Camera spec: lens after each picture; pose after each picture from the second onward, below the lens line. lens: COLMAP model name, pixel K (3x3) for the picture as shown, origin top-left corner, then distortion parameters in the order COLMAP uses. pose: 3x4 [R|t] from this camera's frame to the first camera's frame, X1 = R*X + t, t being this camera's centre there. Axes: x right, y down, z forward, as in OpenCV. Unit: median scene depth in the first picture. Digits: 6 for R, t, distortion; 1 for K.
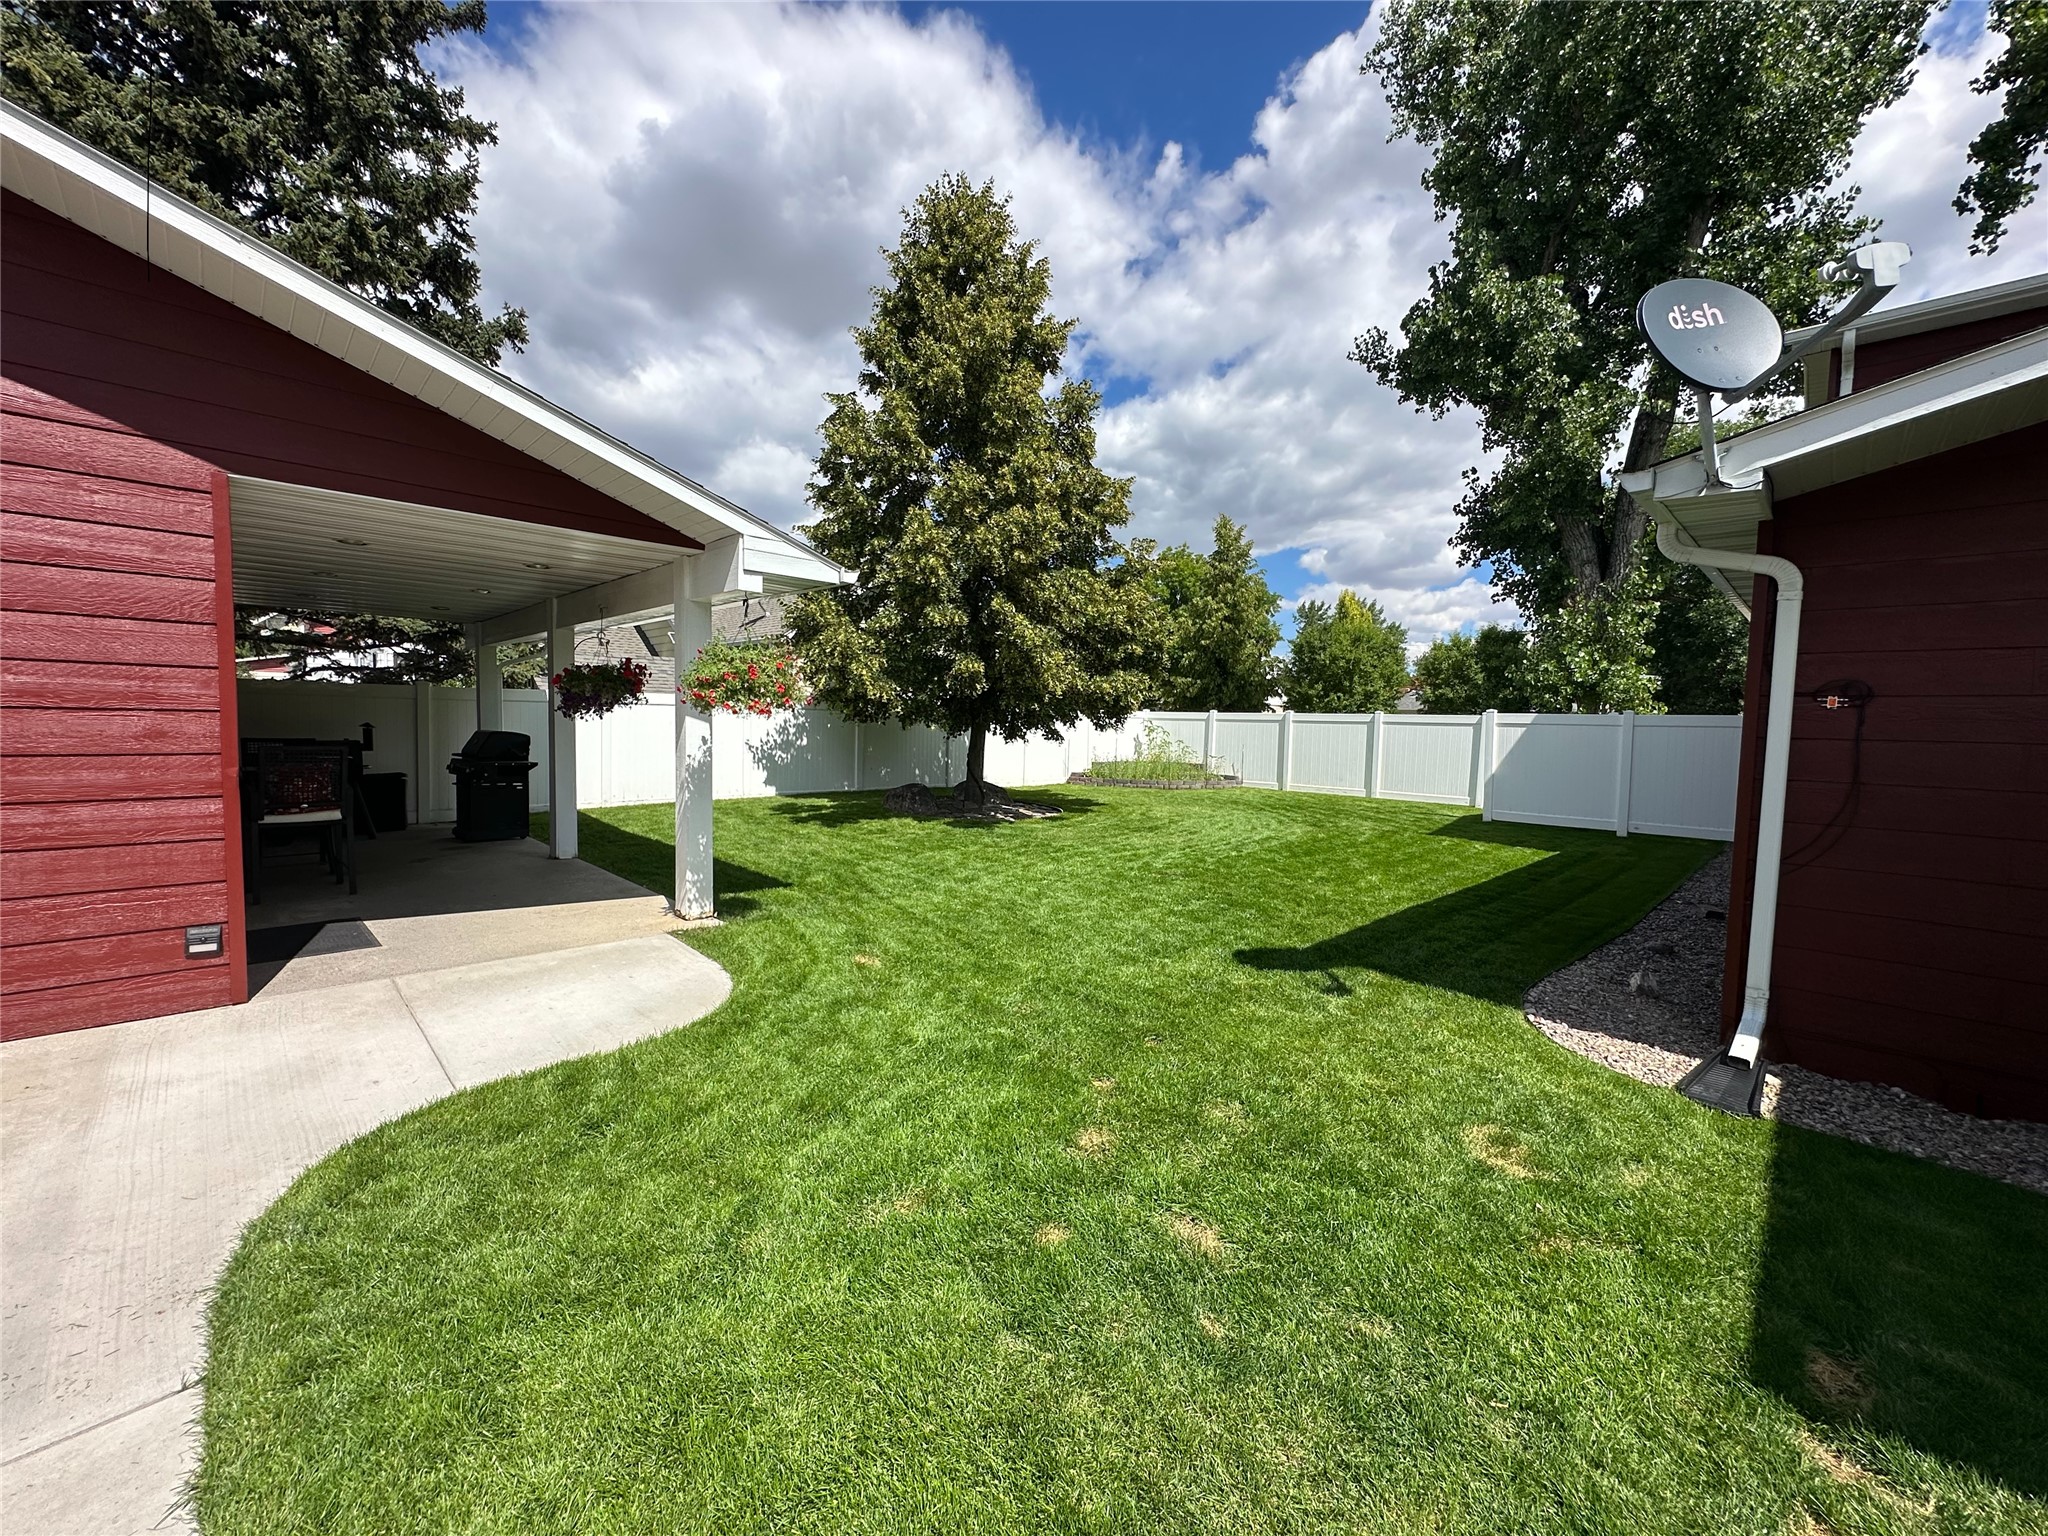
lens RADIAL K [[815.0, 0, 1024.0], [0, 815.0, 768.0], [0, 0, 1]] dist [-0.000044, 0.000088]
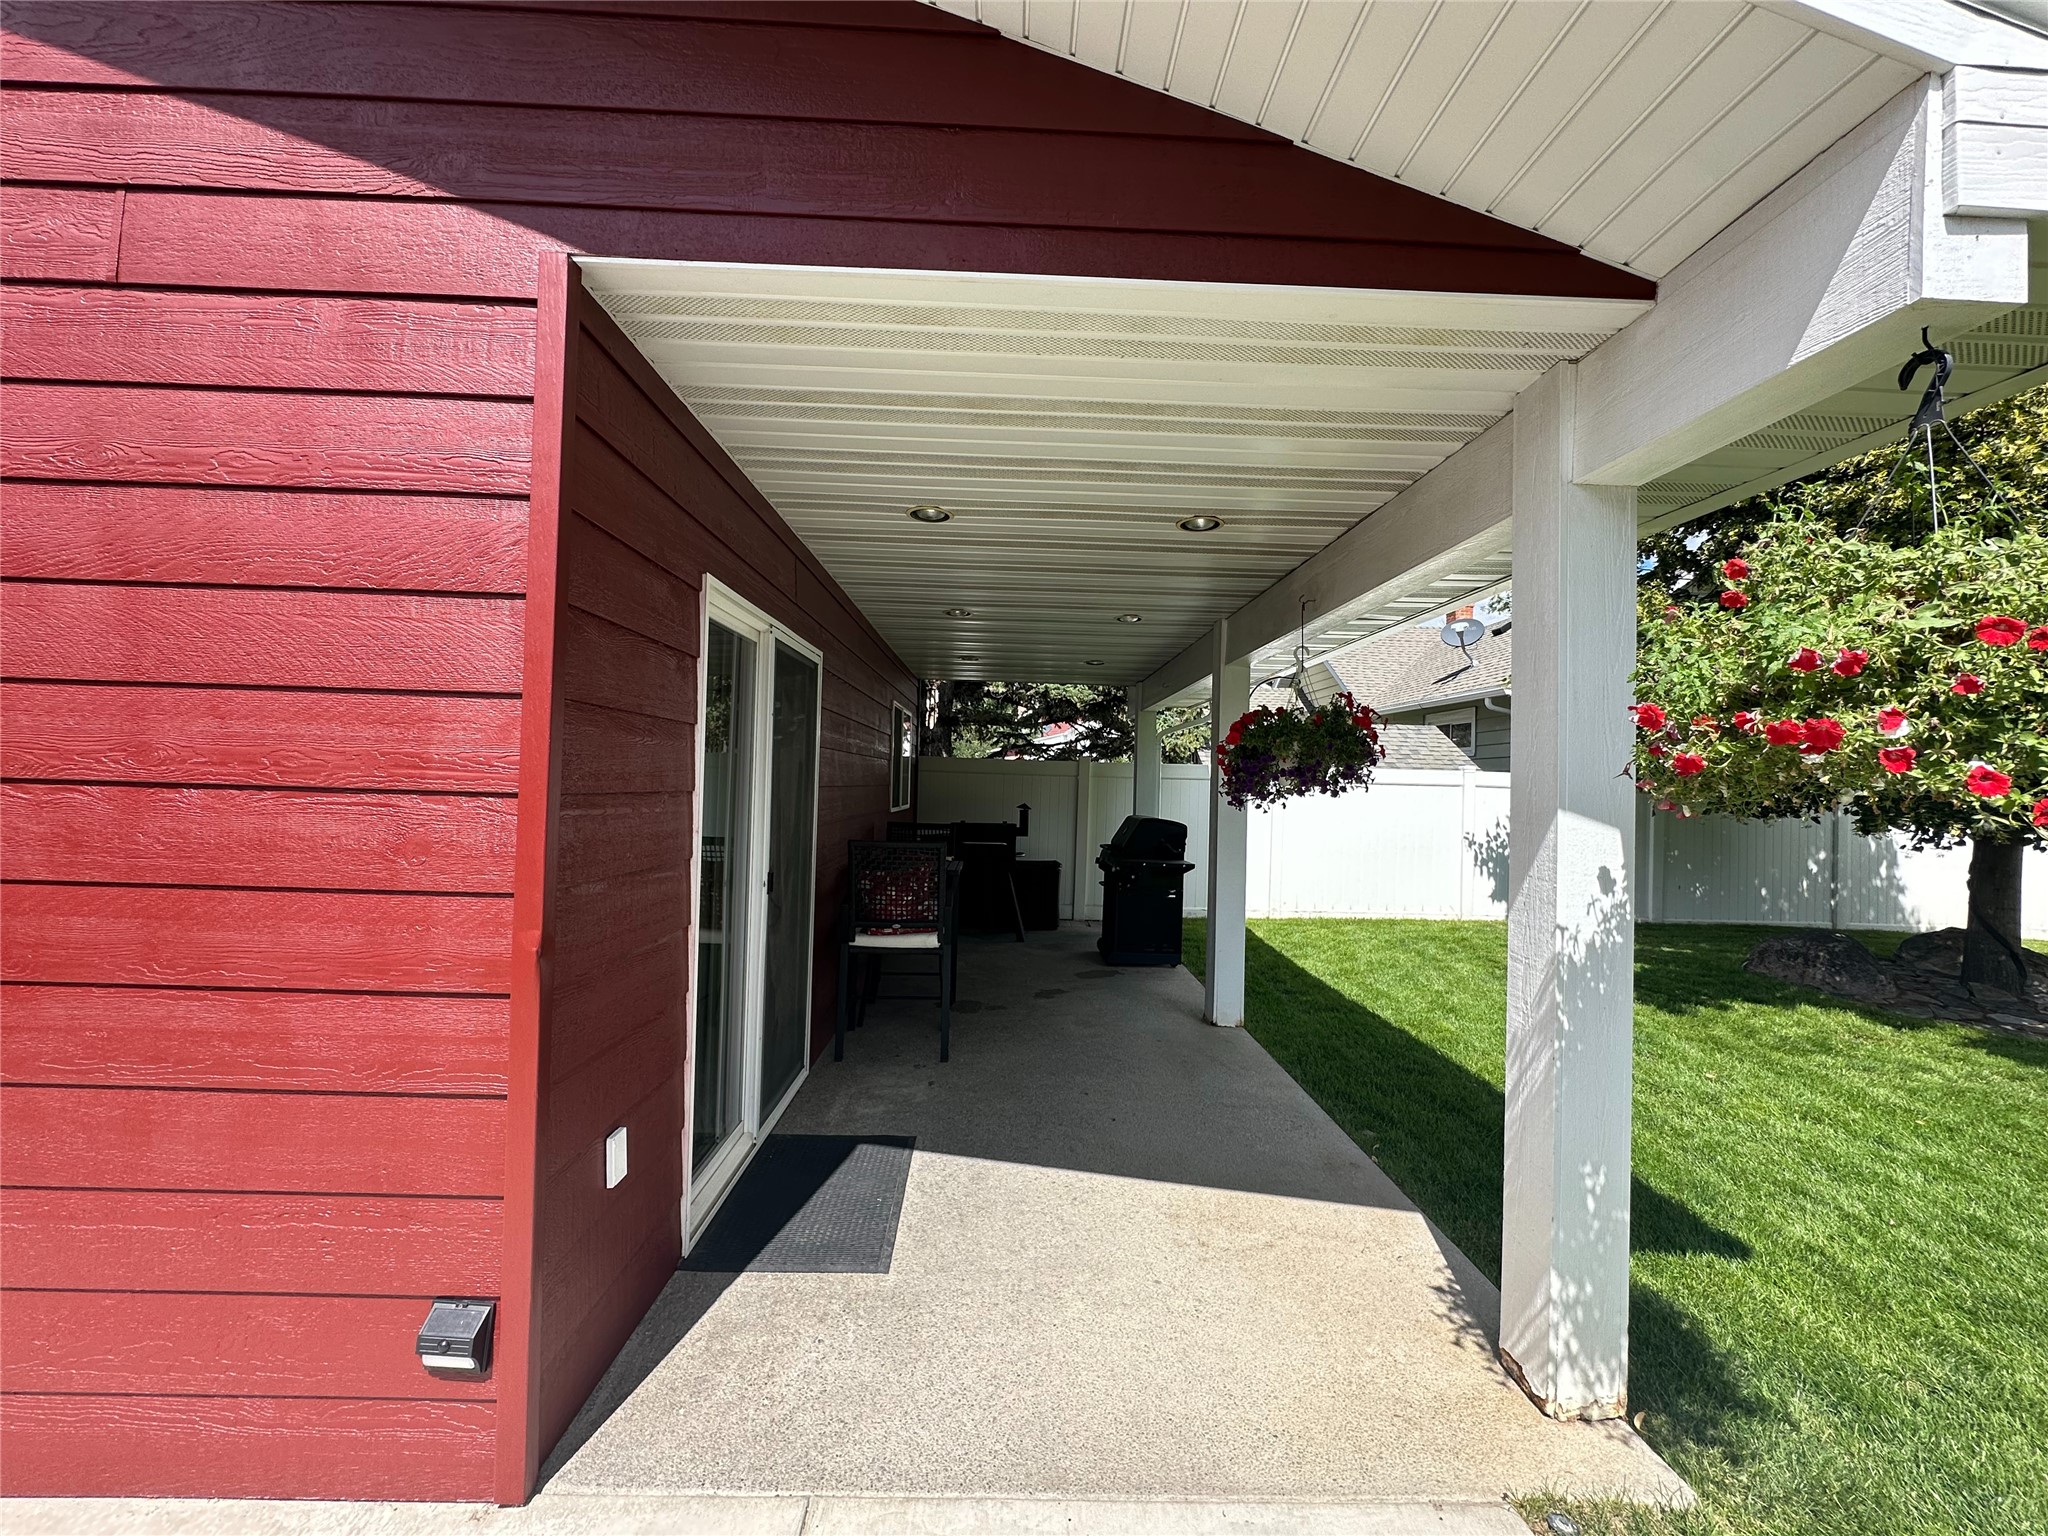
lens RADIAL K [[815.0, 0, 1024.0], [0, 815.0, 768.0], [0, 0, 1]] dist [-0.000044, 0.000088]
pose [[0.728357, -0.012654, -0.685081, -0.311568], [-0.053407, 0.995739, -0.075174, -0.041133], [0.683113, 0.091342, 0.724578, 0.539755]]
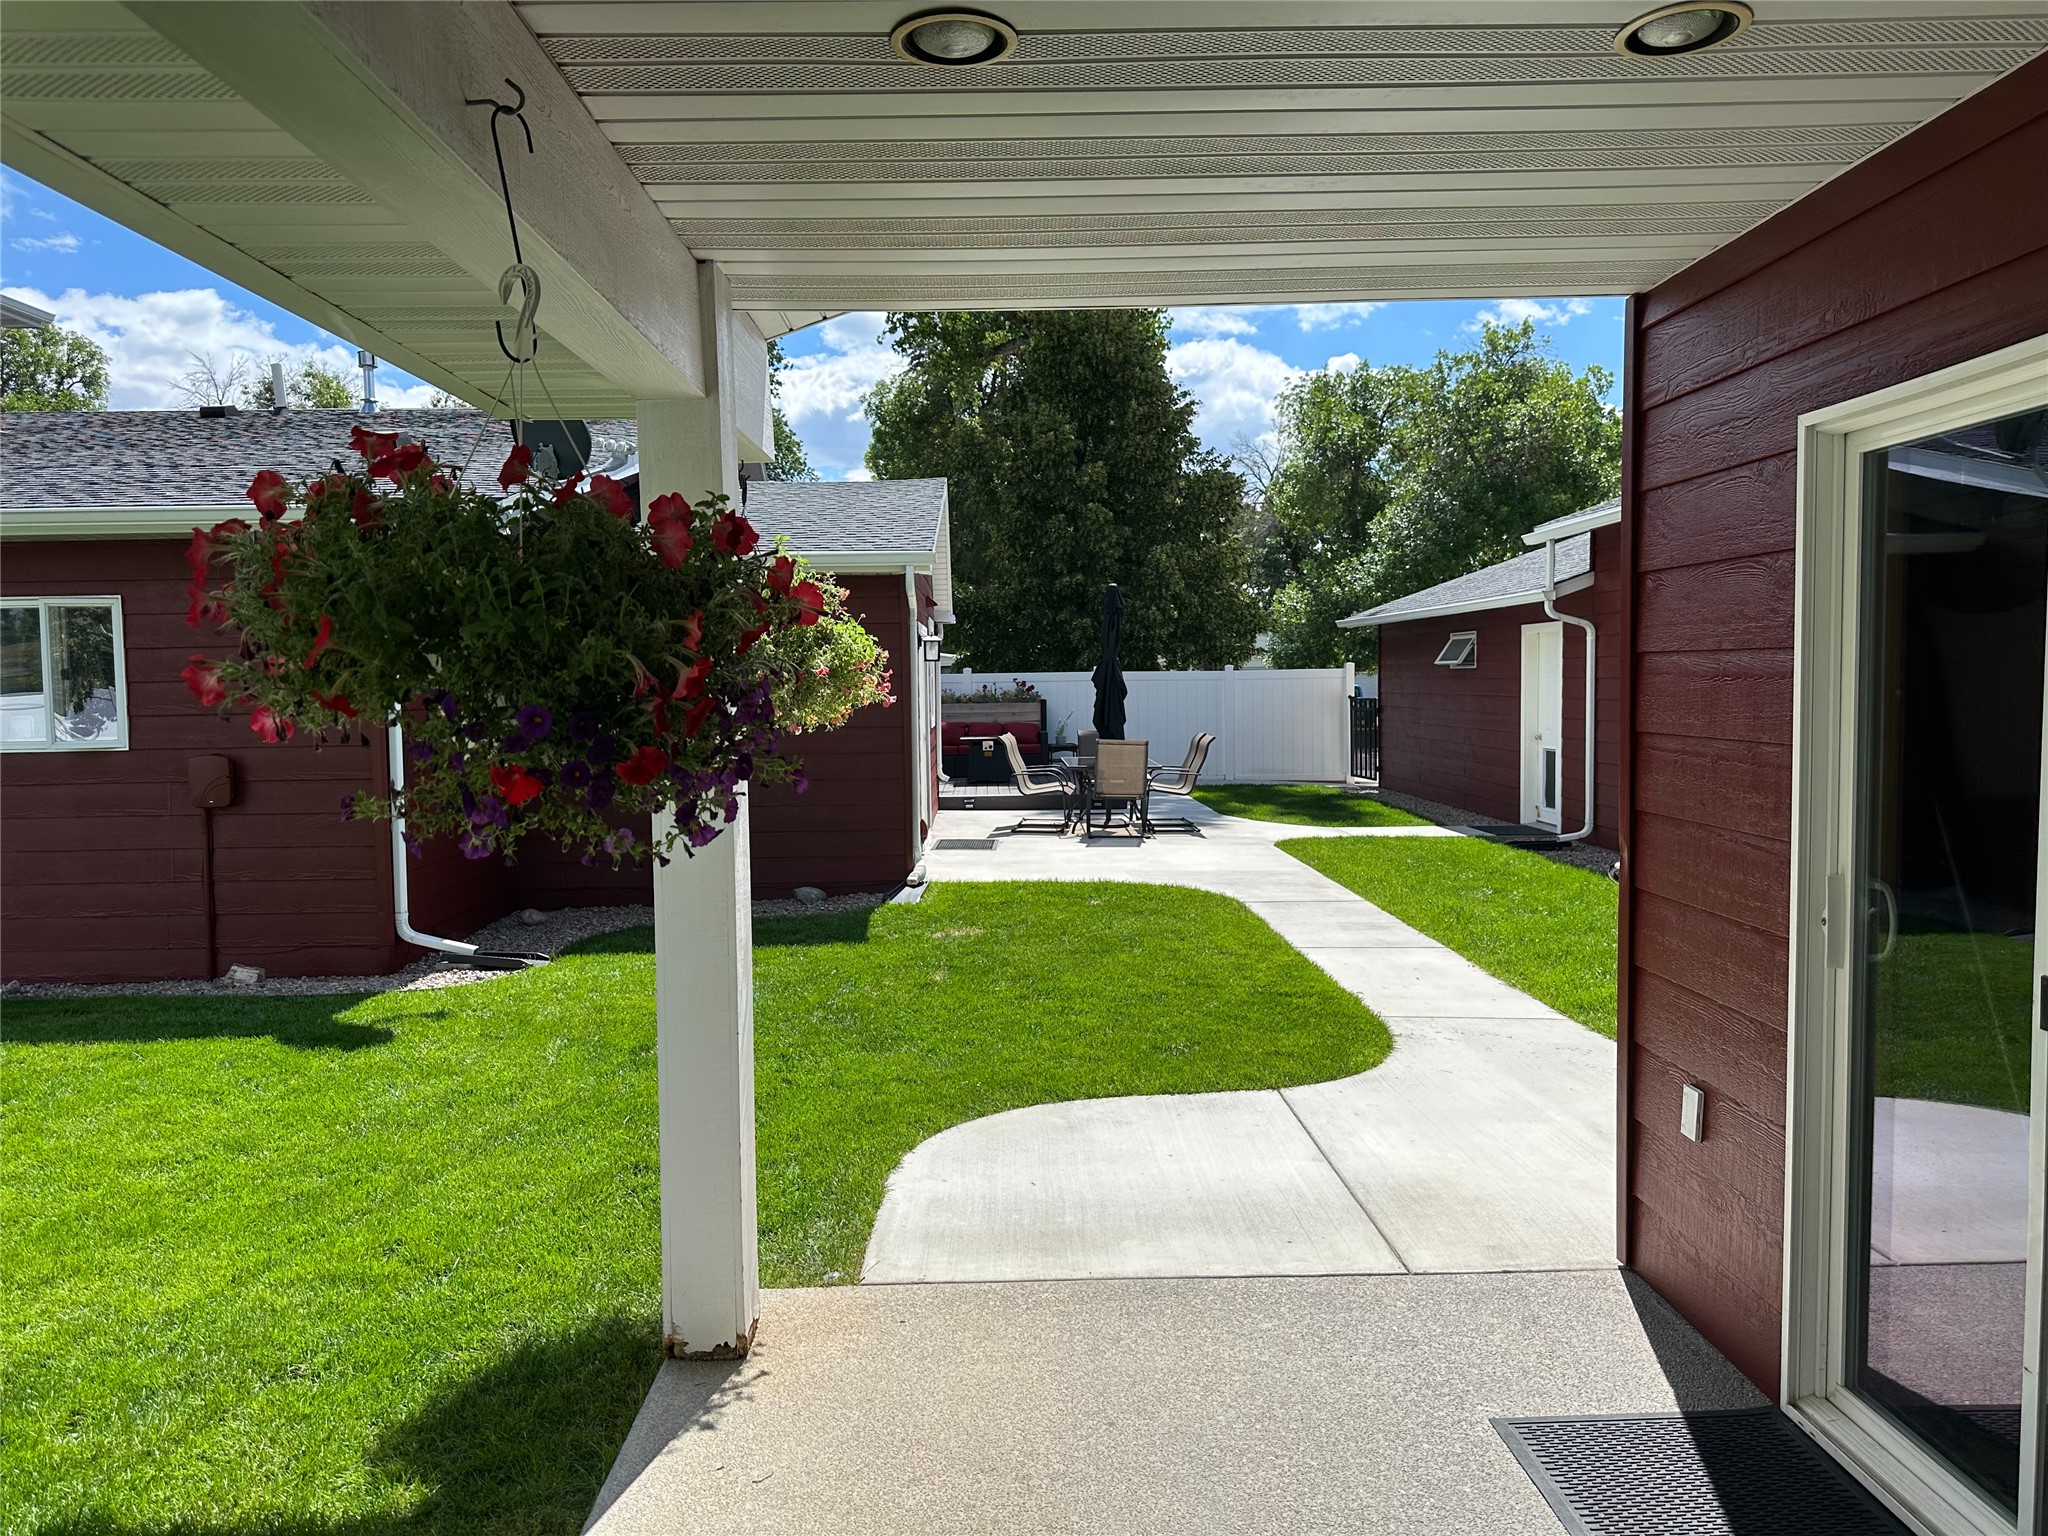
lens RADIAL K [[1430.3, 0, 1024.0], [0, 1430.3, 768.0], [0, 0, 1]] dist [0.001036, 0.000775]
pose [[-0.719725, -0.051724, 0.692330, -0.870926], [0.042034, 0.992145, 0.117821, -0.113216], [-0.692986, 0.113901, -0.711897, 1.270461]]
